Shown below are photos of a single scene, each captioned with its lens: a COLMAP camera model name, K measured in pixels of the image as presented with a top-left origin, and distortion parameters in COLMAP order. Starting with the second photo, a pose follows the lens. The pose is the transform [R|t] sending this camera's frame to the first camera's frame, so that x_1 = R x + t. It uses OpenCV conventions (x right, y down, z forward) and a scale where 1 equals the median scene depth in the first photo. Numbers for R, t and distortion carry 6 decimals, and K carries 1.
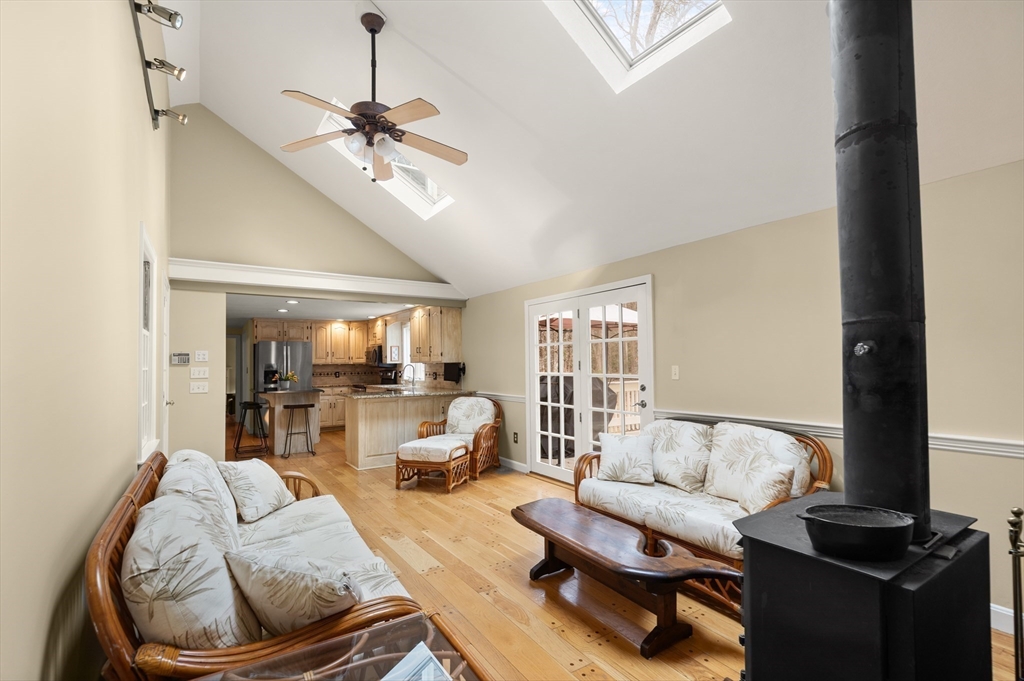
lens RADIAL K [[475.2, 0, 509.9], [0, 475.2, 349.5], [0, 0, 1]] dist [0.011034, -0.001466]
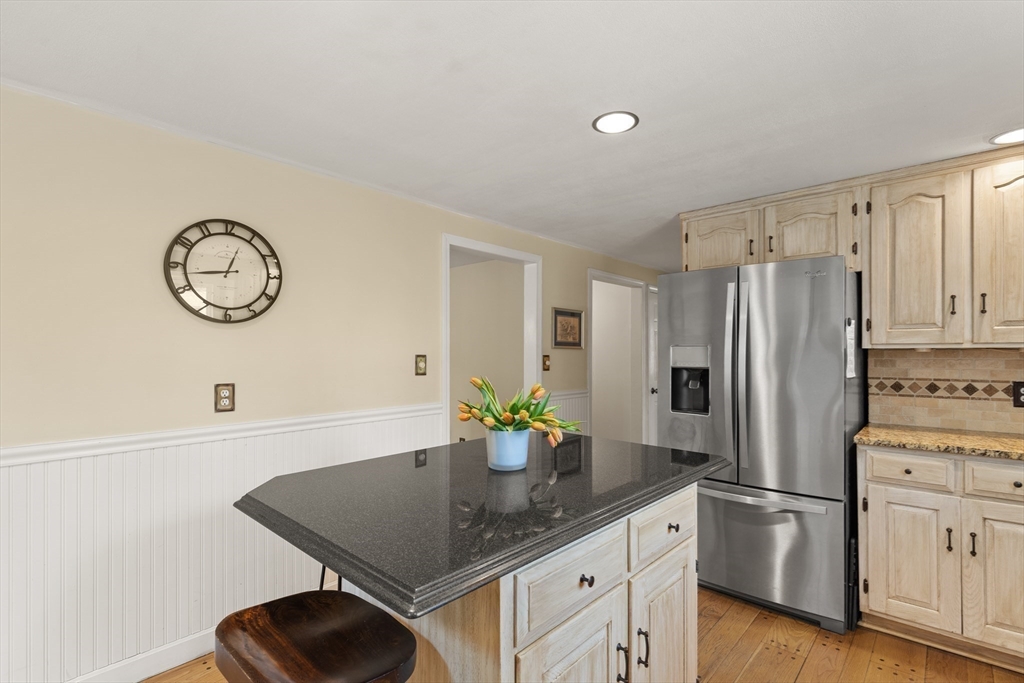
lens RADIAL K [[475.2, 0, 520.0], [0, 475.2, 349.3], [0, 0, 1]] dist [0.011034, -0.001466]
pose [[0.264254, 0.005133, -0.964439, -0.227239], [0.023098, 0.999665, 0.011649, 0.025581], [0.964177, -0.025355, 0.264047, 0.782353]]
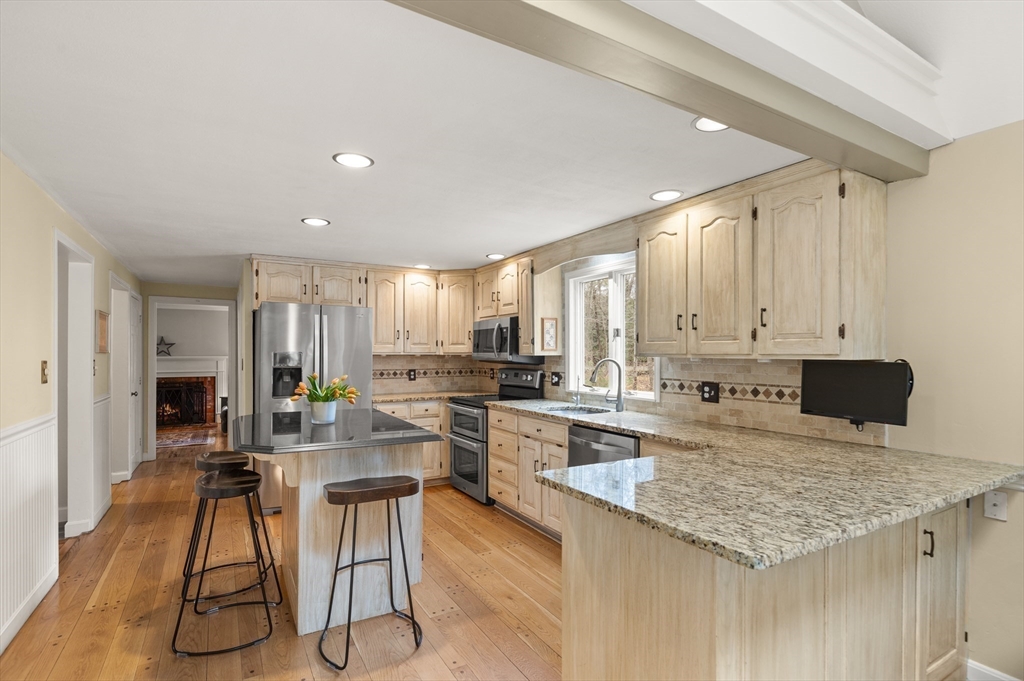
lens RADIAL K [[501.9, 0, 508.7], [0, 501.9, 352.1], [0, 0, 1]] dist [0.009123, -0.000282]
pose [[0.998660, 0.014736, -0.049599, -0.255408], [-0.013338, 0.999508, 0.028390, 0.012355], [0.049993, -0.027690, 0.998366, 0.509229]]
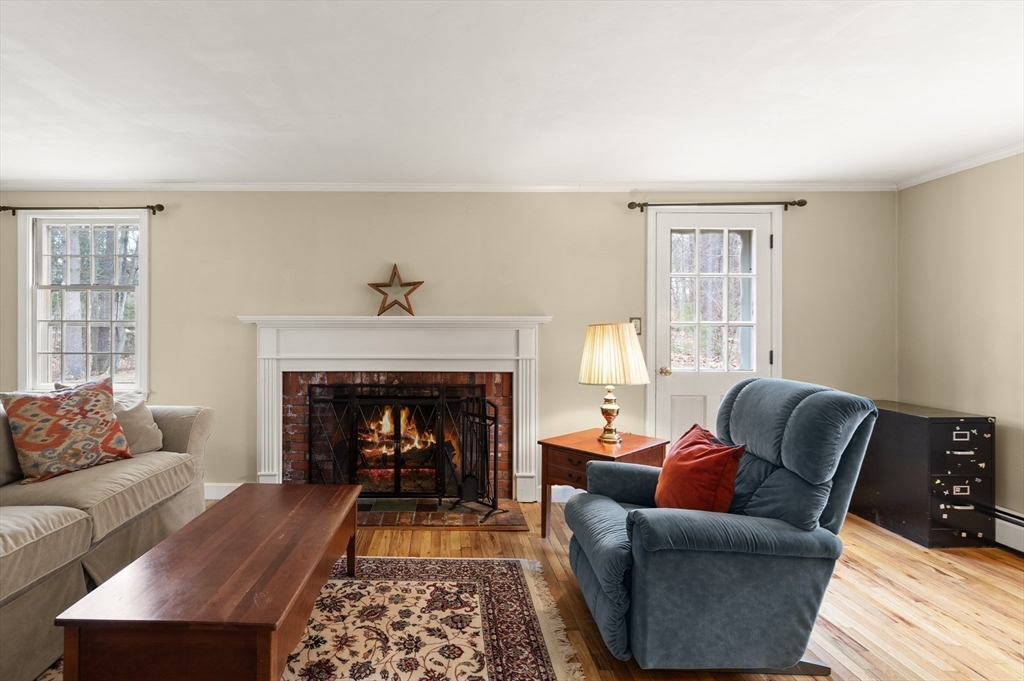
lens RADIAL K [[475.2, 0, 491.8], [0, 475.2, 327.0], [0, 0, 1]] dist [0.011034, -0.001466]
pose [[0.820974, 0.016886, -0.570716, -0.711974], [0.000863, 0.999525, 0.030815, 0.055080], [0.570965, -0.025791, 0.820569, 1.200867]]
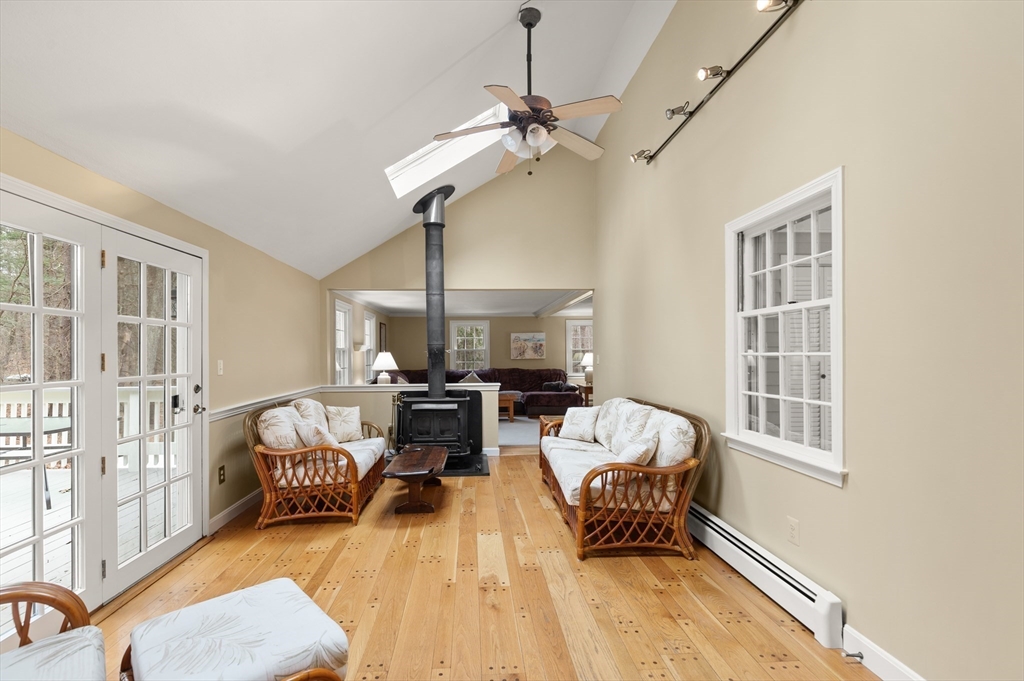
lens RADIAL K [[475.2, 0, 496.4], [0, 475.2, 354.4], [0, 0, 1]] dist [0.011034, -0.001466]
pose [[-0.866138, 0.020963, 0.499366, -0.249125], [0.009159, 0.999618, -0.026077, 0.022306], [-0.499722, -0.018013, -0.865999, 0.654879]]
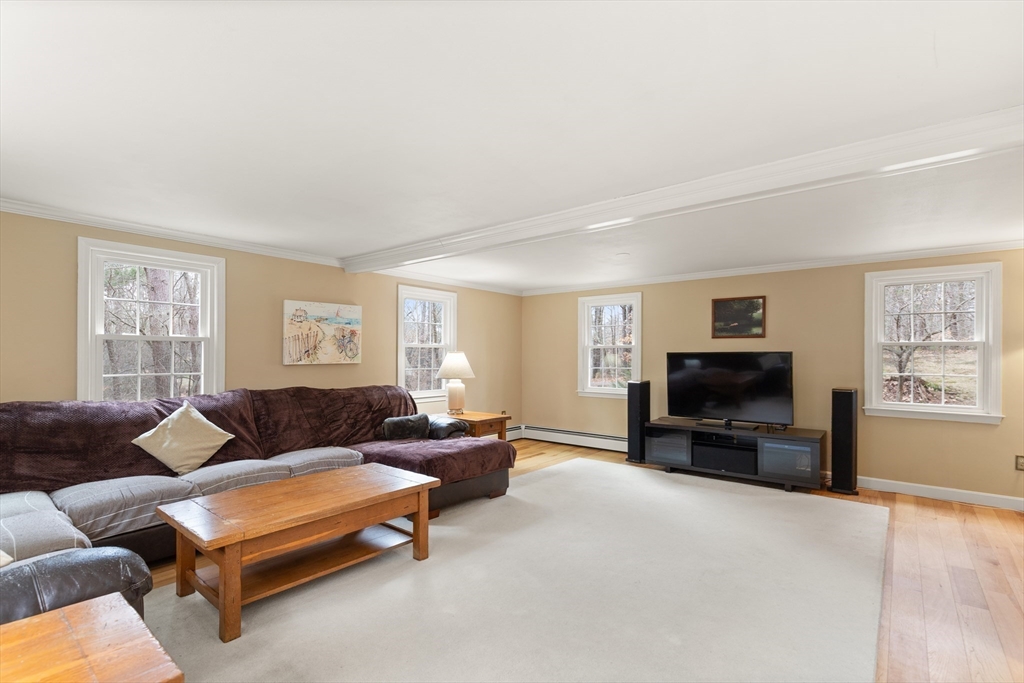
lens RADIAL K [[475.2, 0, 517.5], [0, 475.2, 355.4], [0, 0, 1]] dist [0.011034, -0.001466]
pose [[-0.949100, 0.010890, -0.314787, 0.255607], [0.017817, 0.999658, -0.019135, 0.007329], [0.314471, -0.023770, -0.948969, 0.114990]]
